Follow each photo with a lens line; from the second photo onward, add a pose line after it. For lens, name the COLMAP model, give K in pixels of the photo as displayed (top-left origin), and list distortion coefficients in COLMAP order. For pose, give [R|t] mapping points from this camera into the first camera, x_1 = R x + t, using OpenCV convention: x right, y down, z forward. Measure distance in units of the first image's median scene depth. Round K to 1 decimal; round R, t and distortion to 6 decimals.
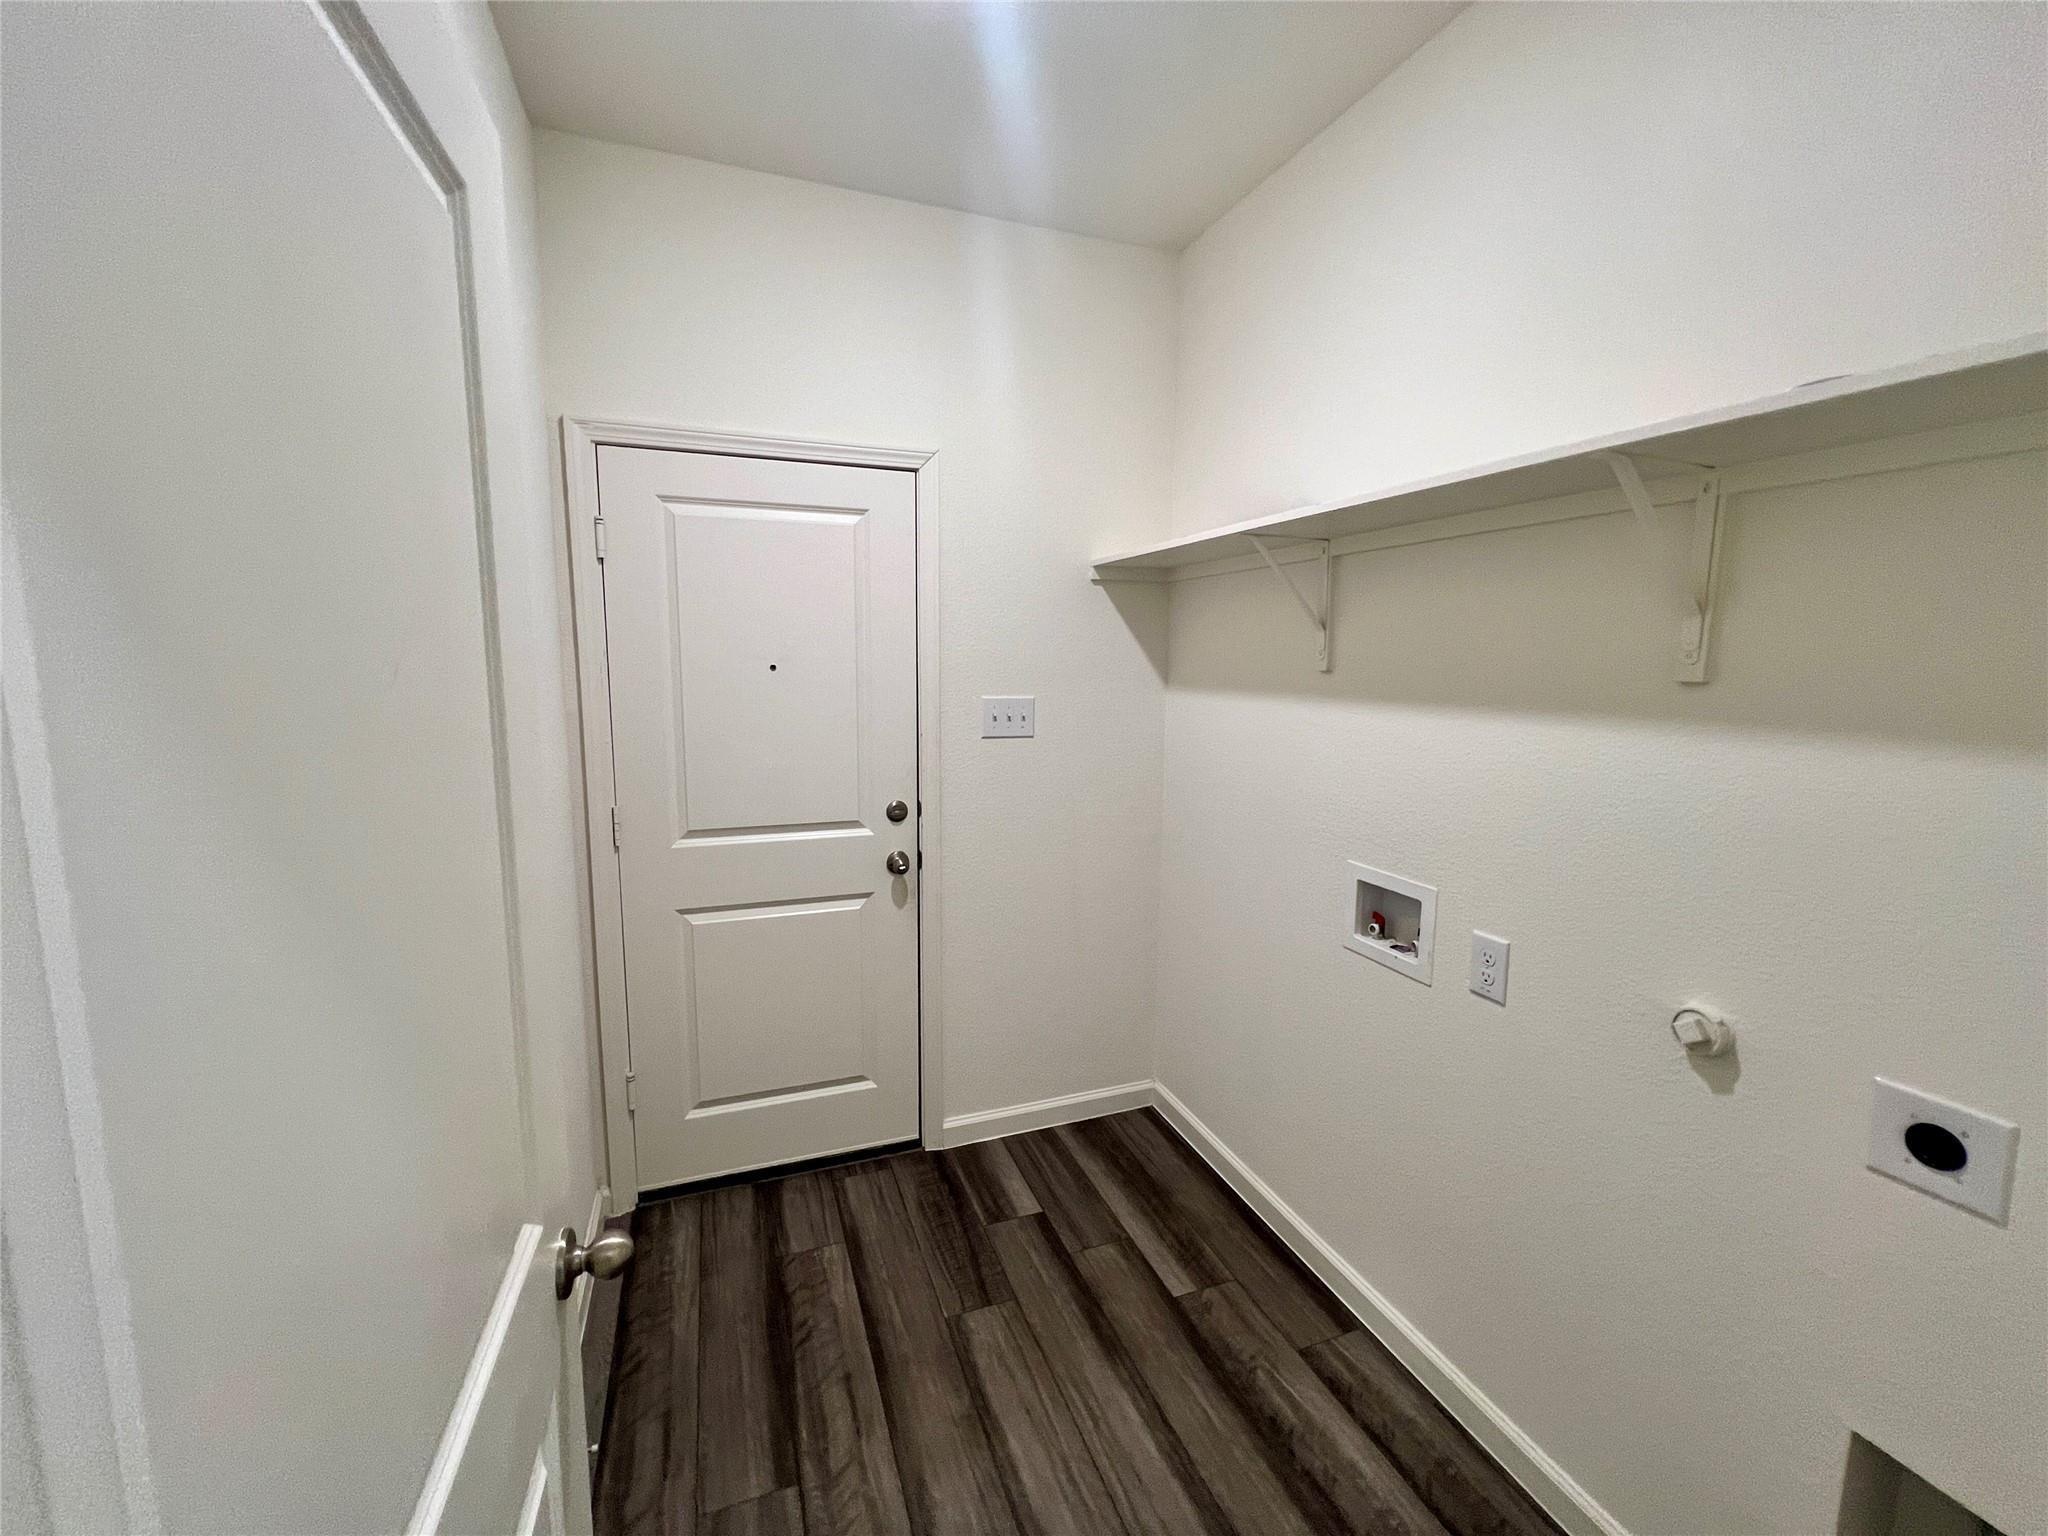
lens RADIAL K [[822.3, 0, 1024.9], [0, 822.3, 756.6], [0, 0, 1]] dist [-0.002455, -0.000176]
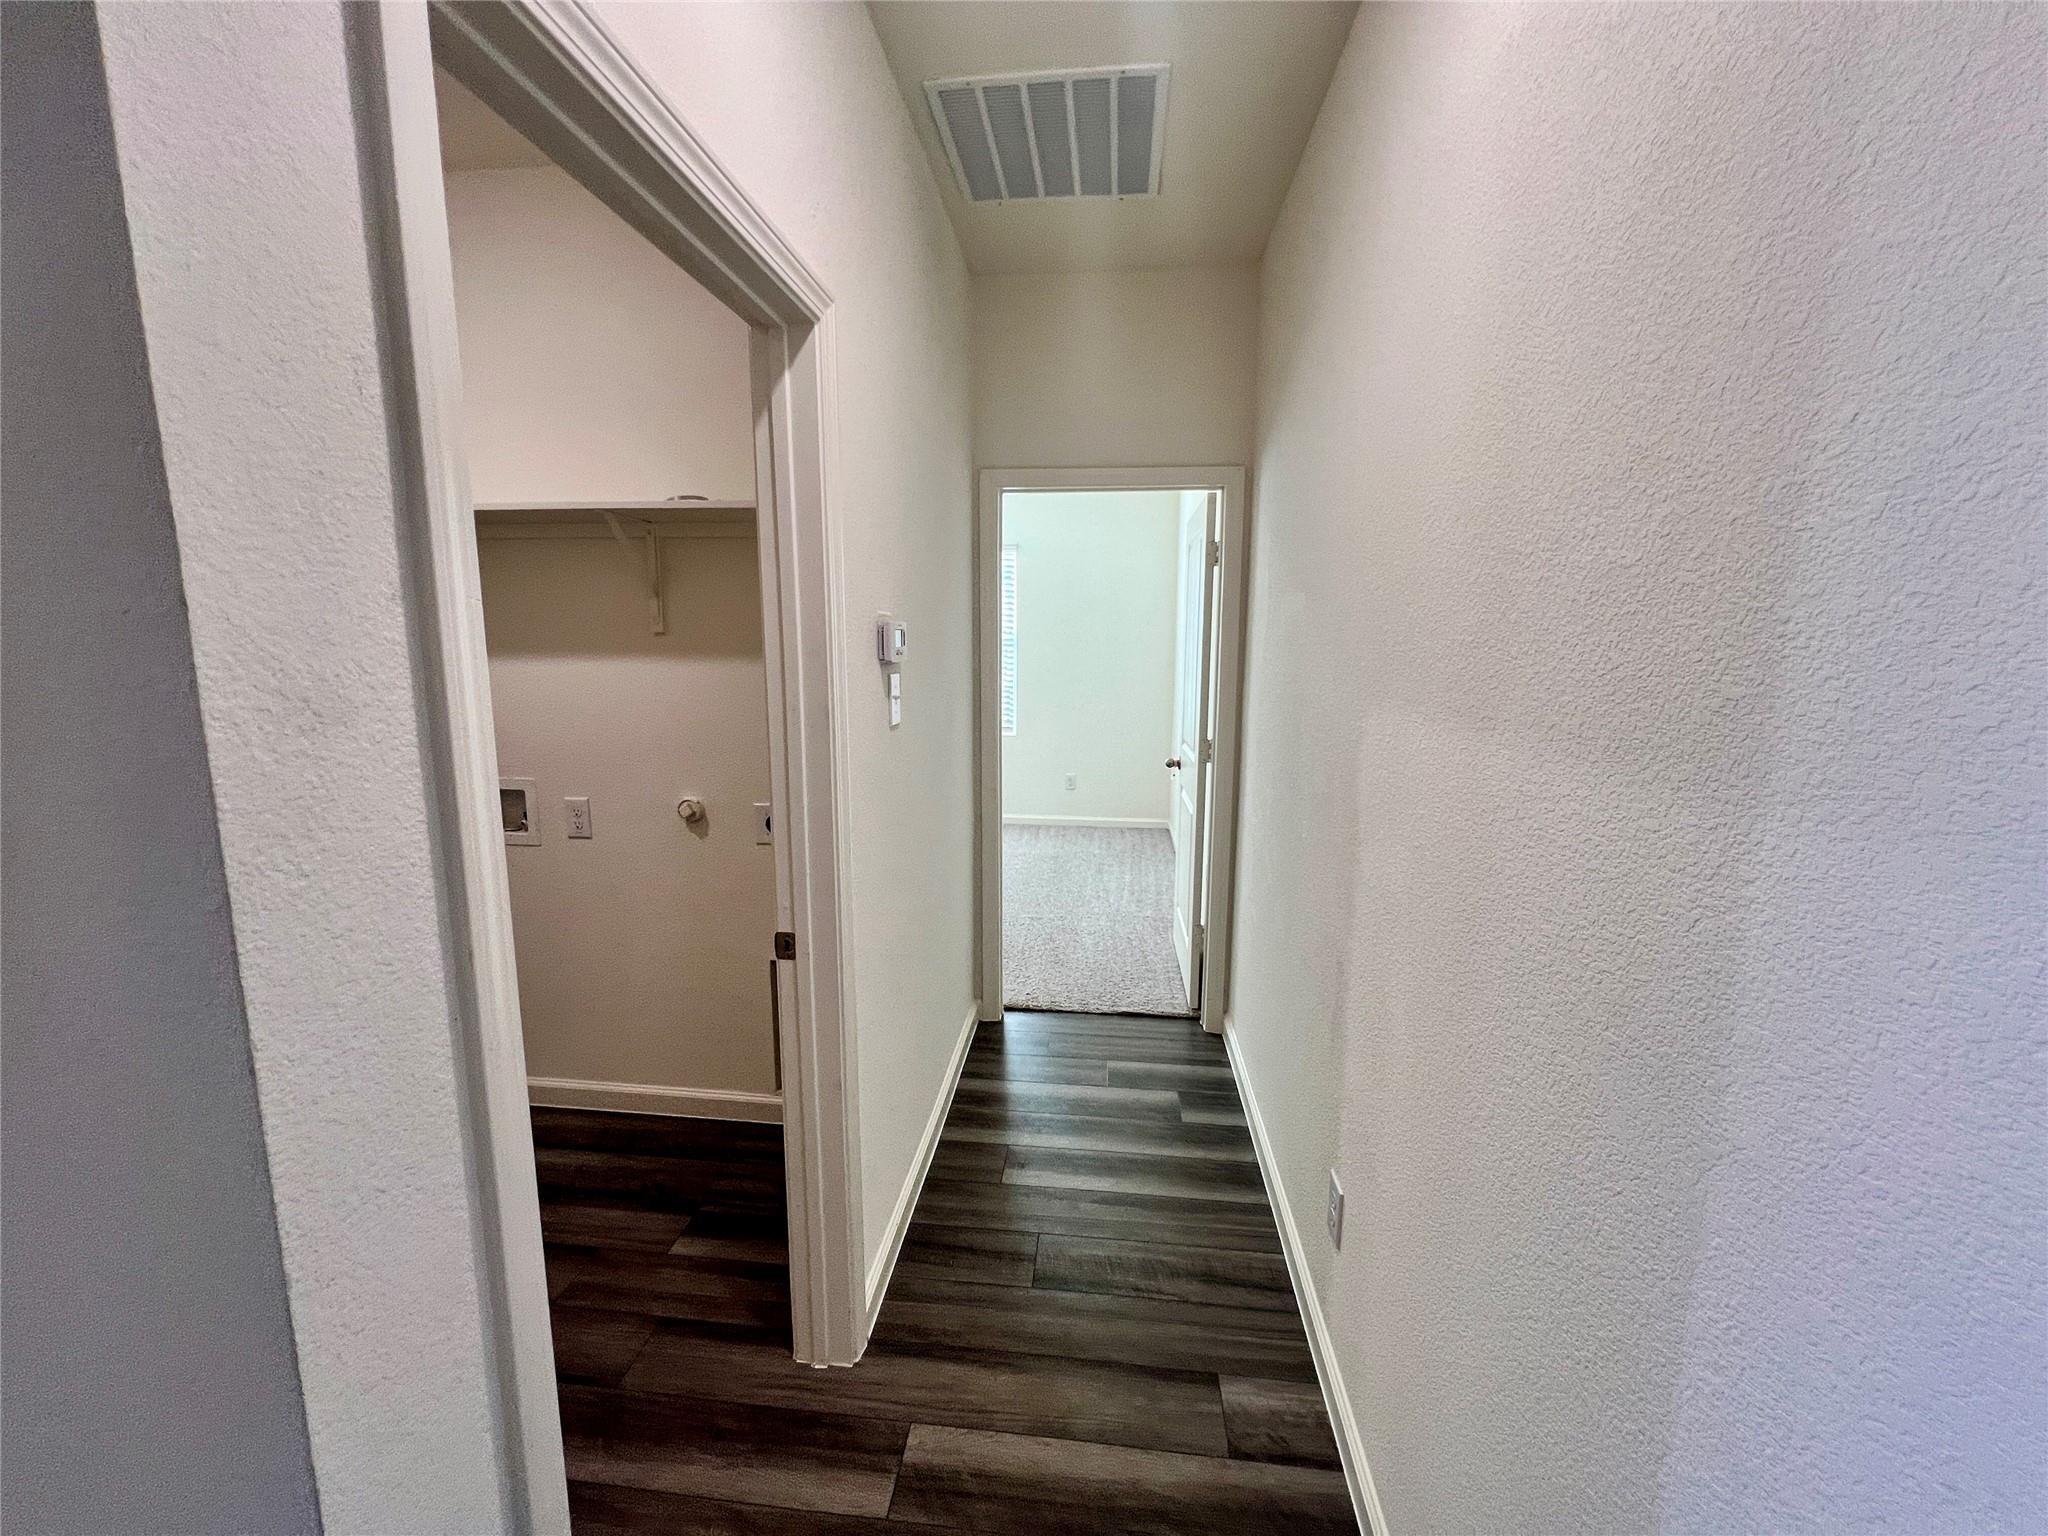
lens RADIAL K [[824.3, 0, 1021.5], [0, 824.3, 761.7], [0, 0, 1]] dist [-0.000306, 0.000015]
pose [[0.459427, -0.140712, 0.876999, -0.536656], [0.115760, 0.988436, 0.097950, 0.117400], [-0.880640, 0.056520, 0.470403, -0.644953]]
